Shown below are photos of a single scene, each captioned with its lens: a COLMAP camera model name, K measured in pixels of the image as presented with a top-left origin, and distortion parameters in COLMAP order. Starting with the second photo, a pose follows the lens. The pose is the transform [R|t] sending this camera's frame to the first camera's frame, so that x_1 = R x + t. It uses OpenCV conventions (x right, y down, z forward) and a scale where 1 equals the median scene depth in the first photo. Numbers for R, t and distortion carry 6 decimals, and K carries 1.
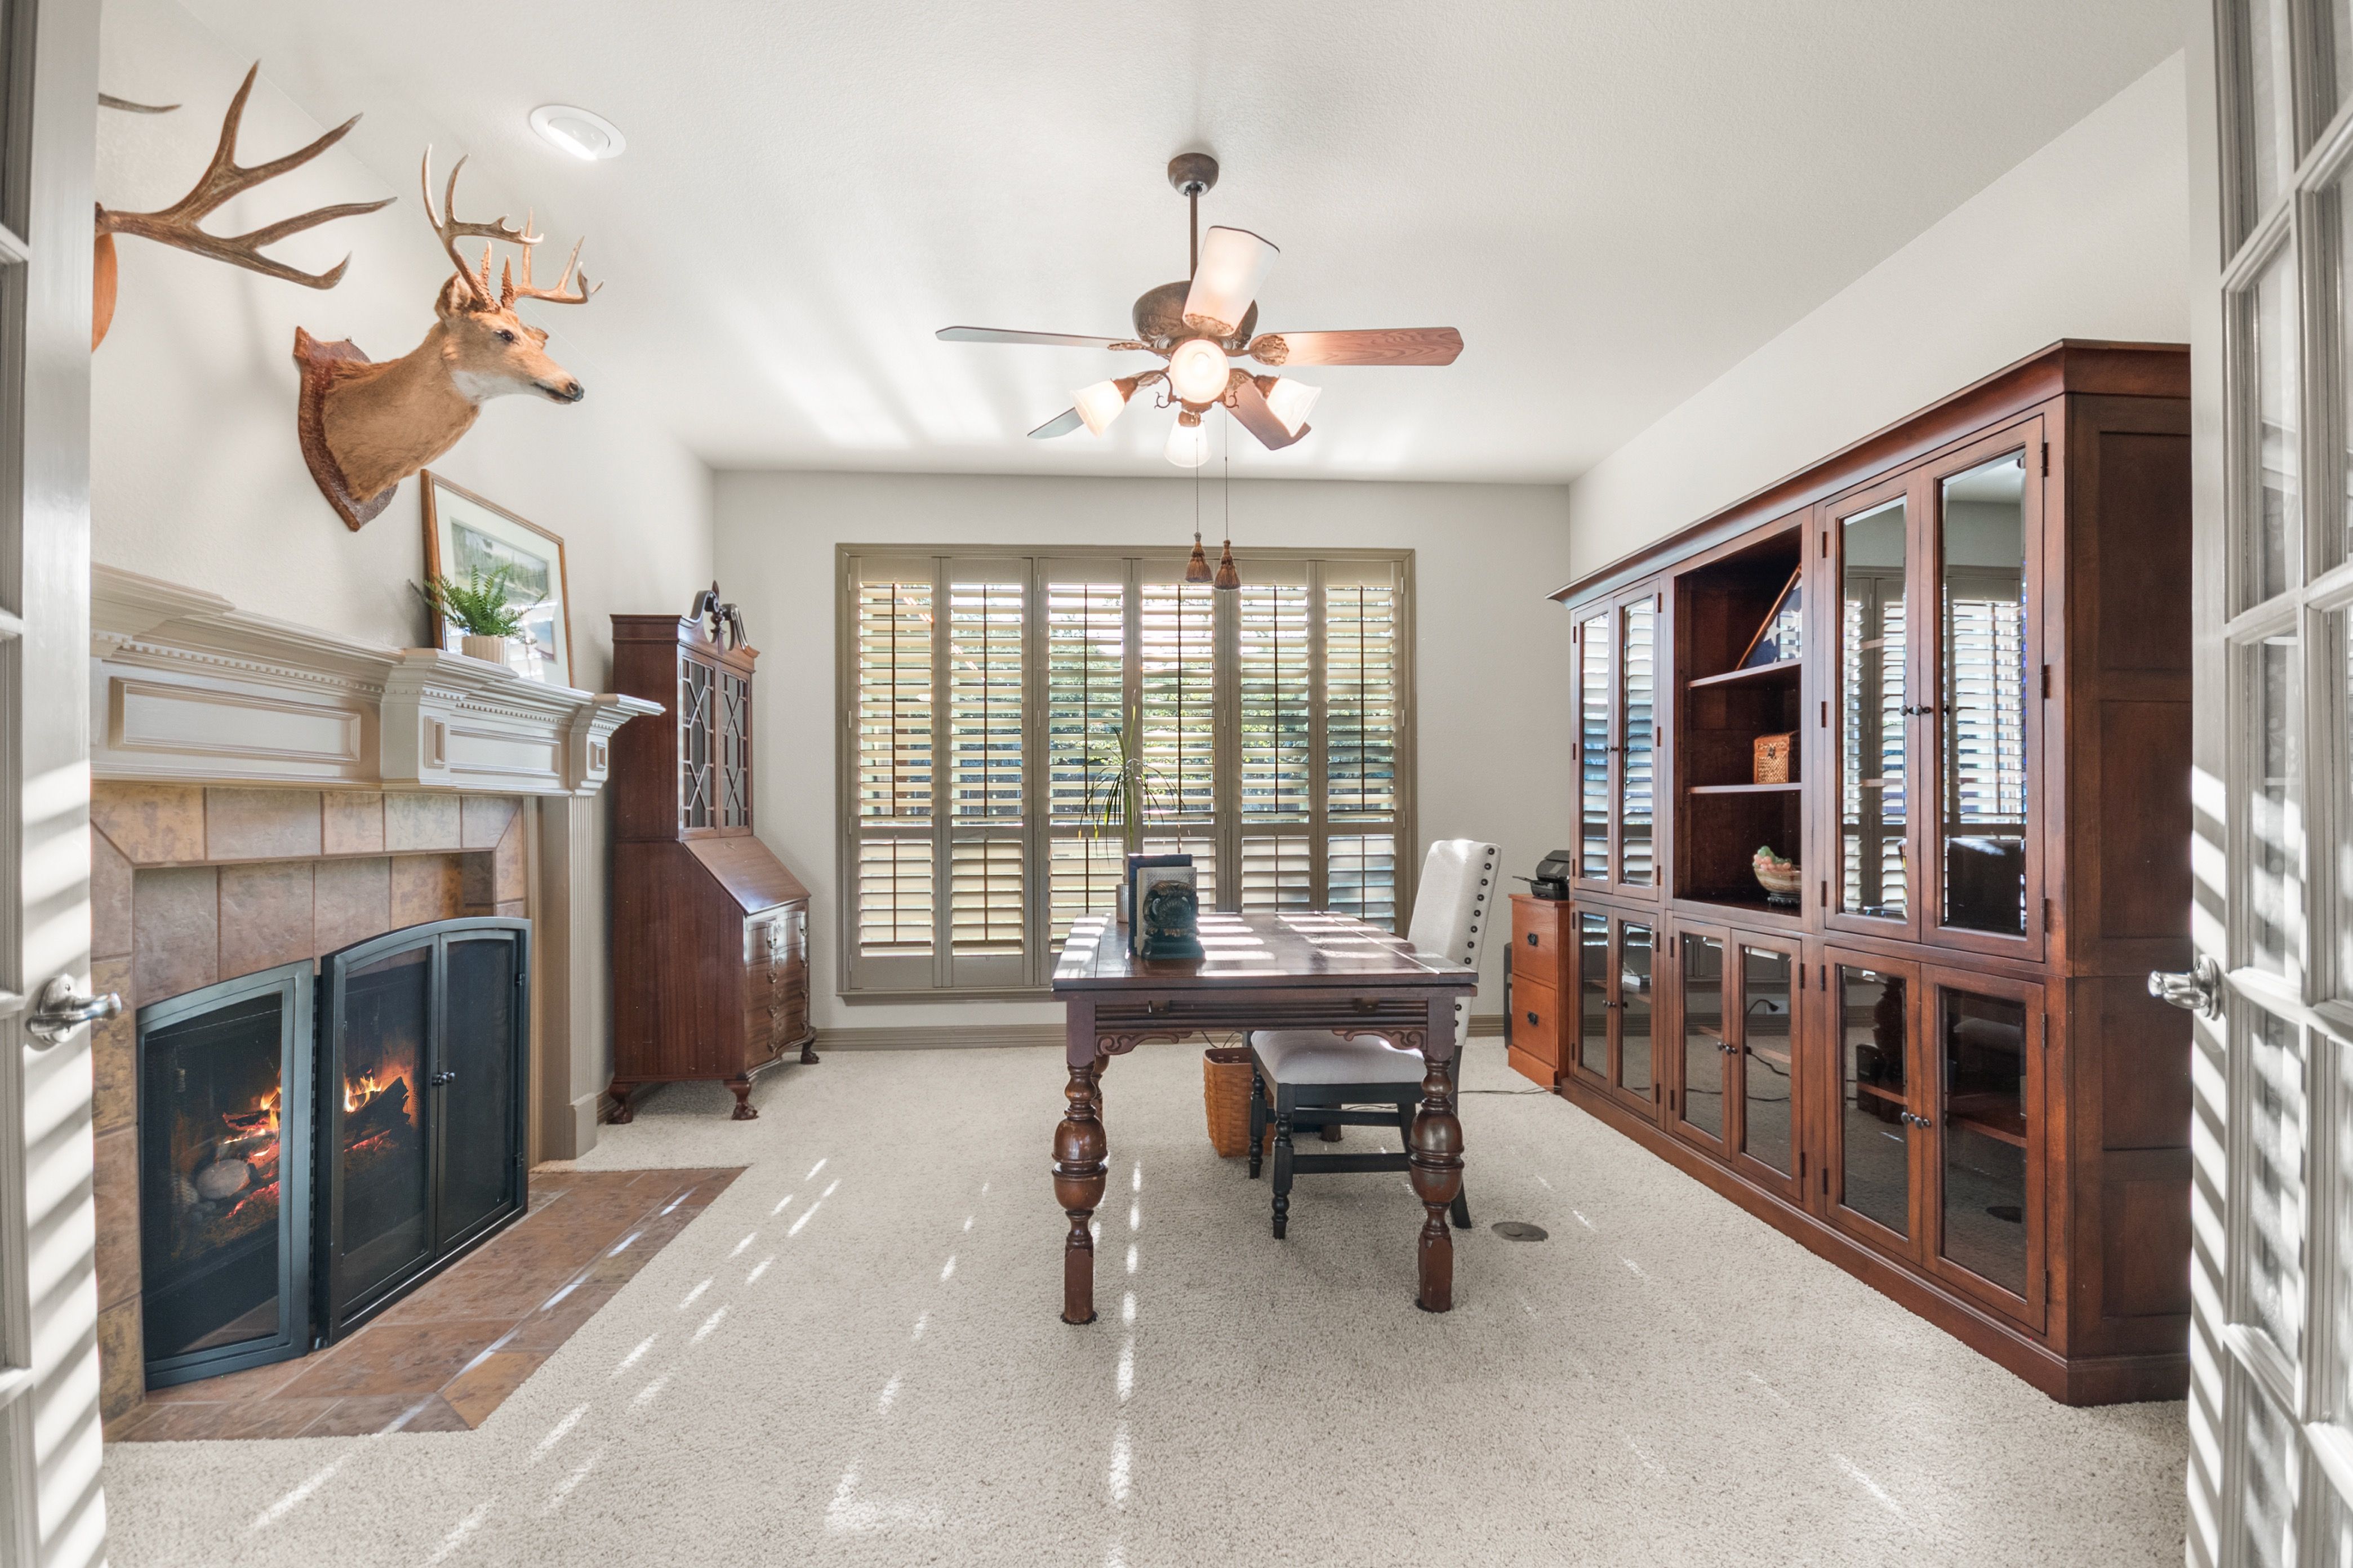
lens RADIAL K [[1055.9, 0, 1180.3], [0, 1055.9, 773.7], [0, 0, 1]] dist [0.017843, -0.013419]
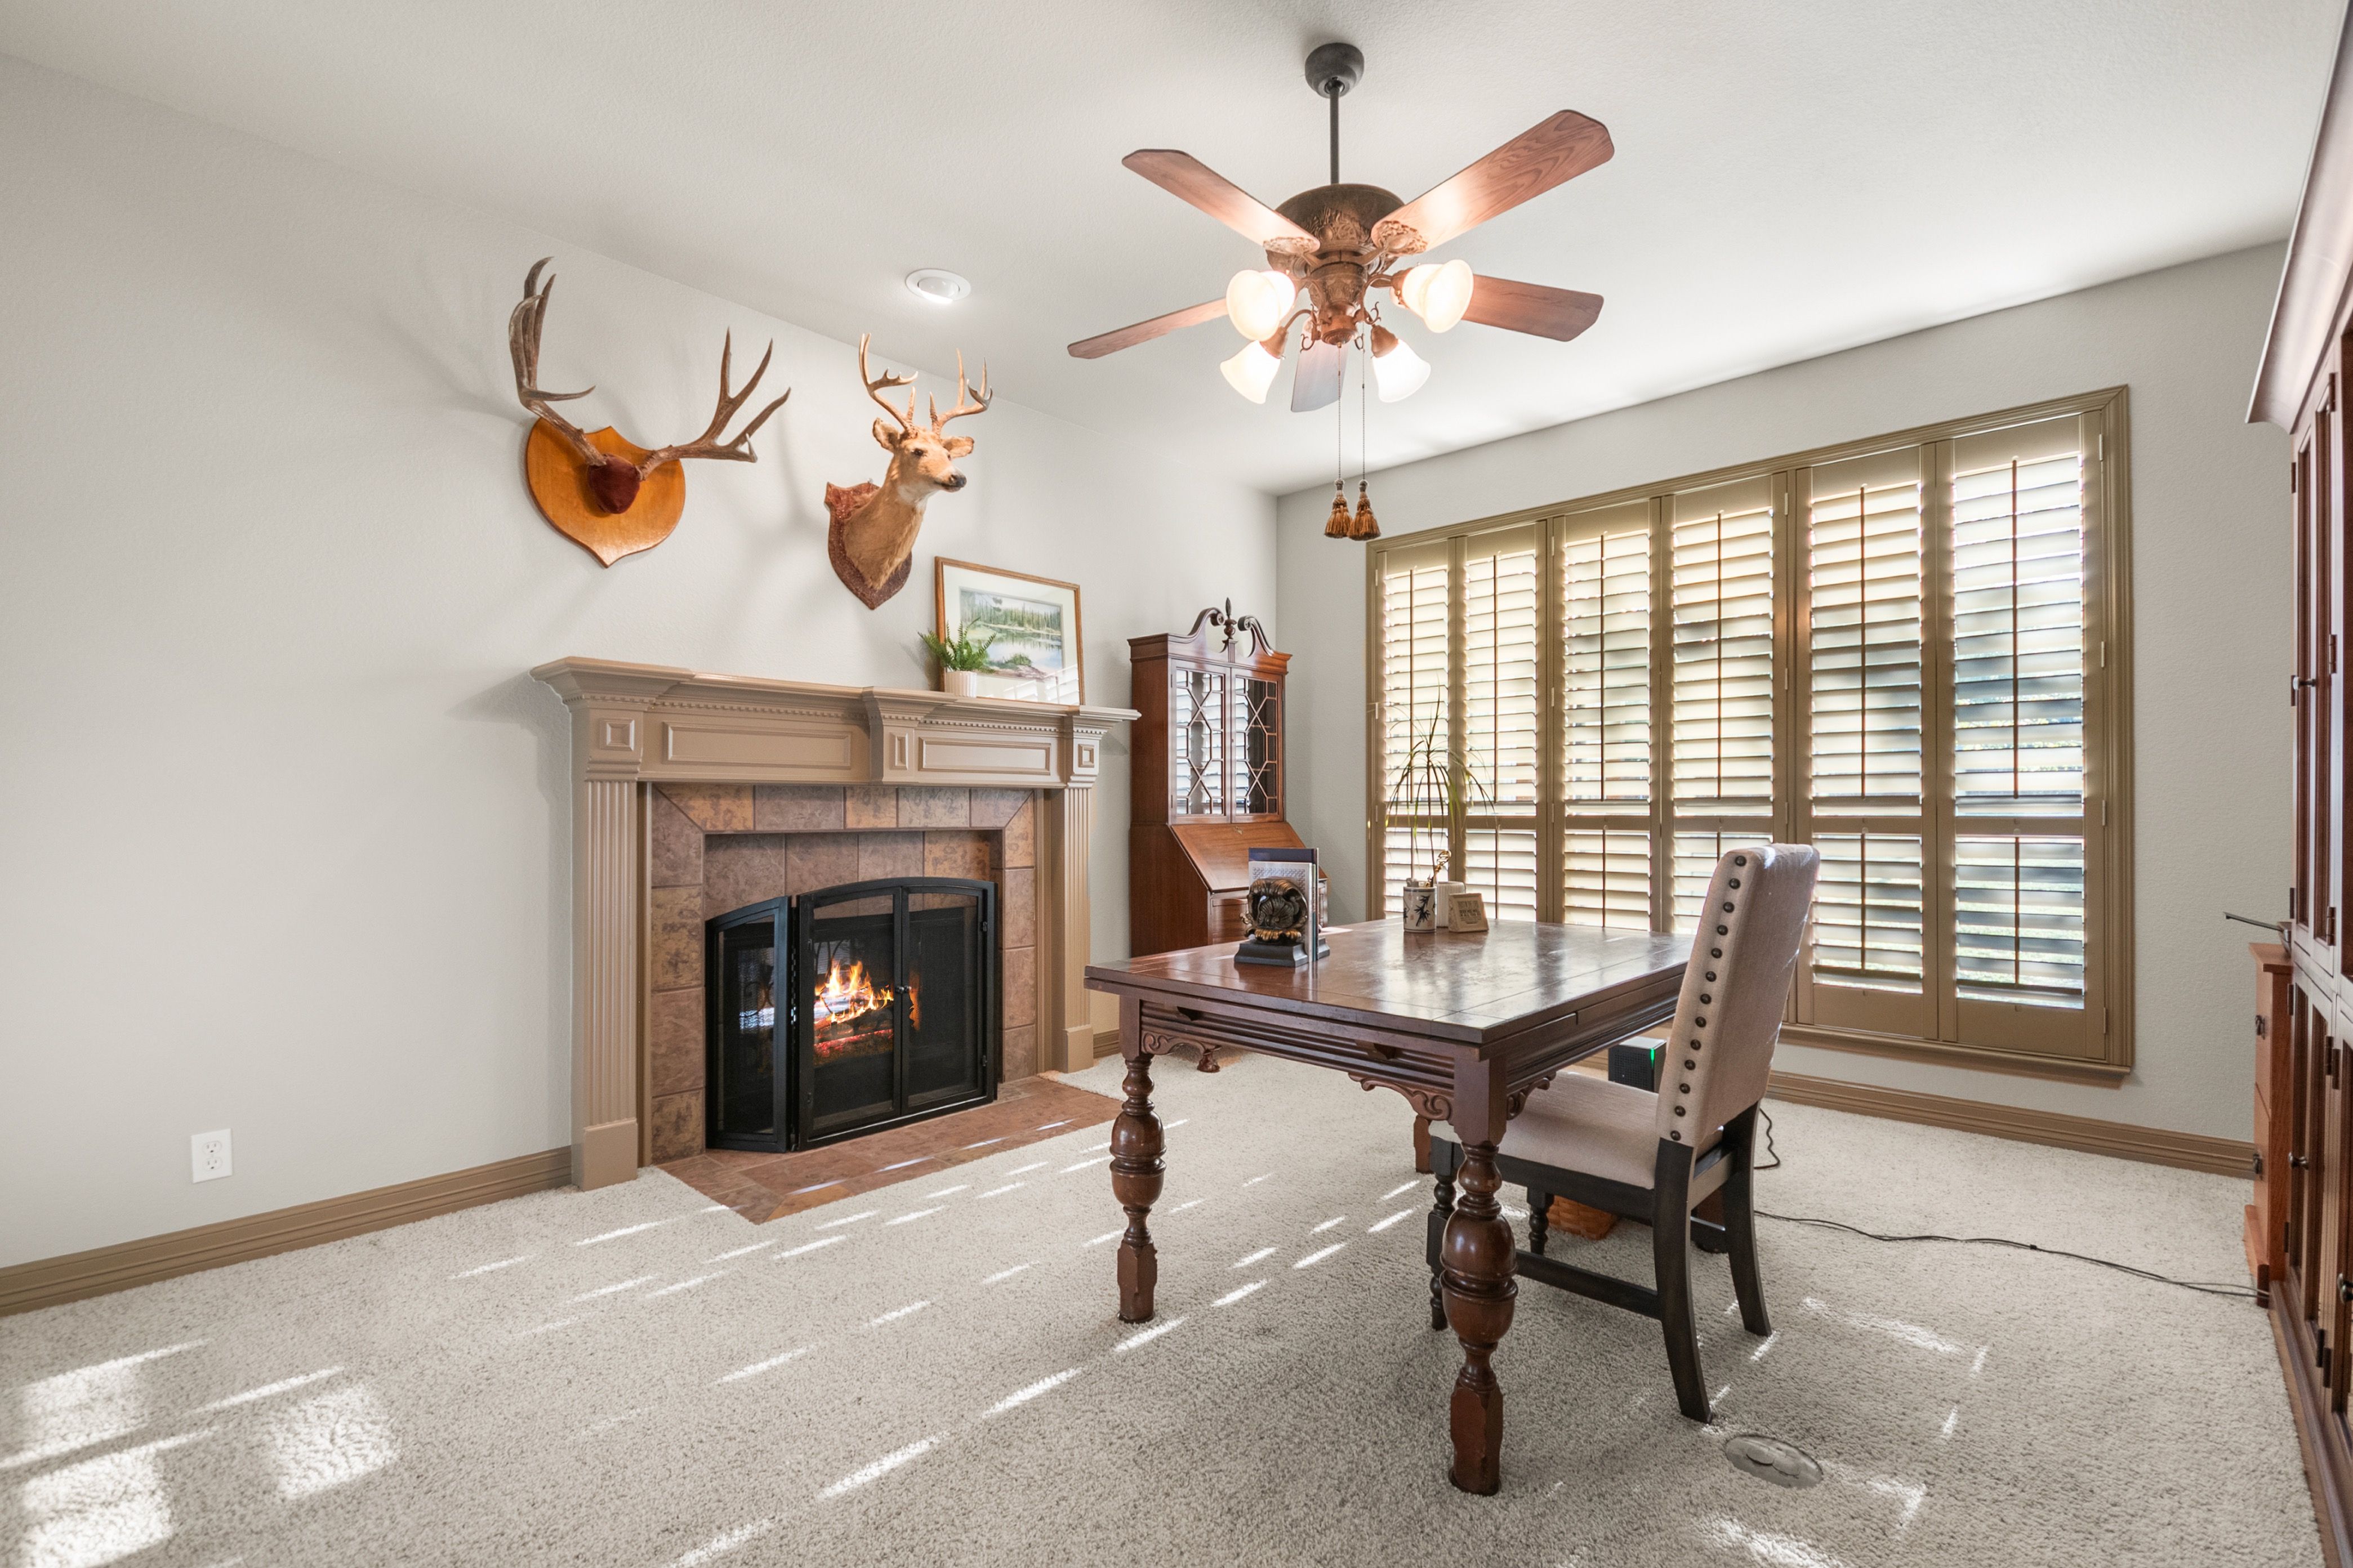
lens RADIAL K [[1043.5, 0, 1193.8], [0, 1043.5, 766.8], [0, 0, 1]] dist [0.016329, -0.014694]
pose [[0.680190, -0.024119, -0.732639, 0.560197], [0.027069, 0.999603, -0.007777, 0.011977], [0.732536, -0.014541, 0.680573, 0.323834]]
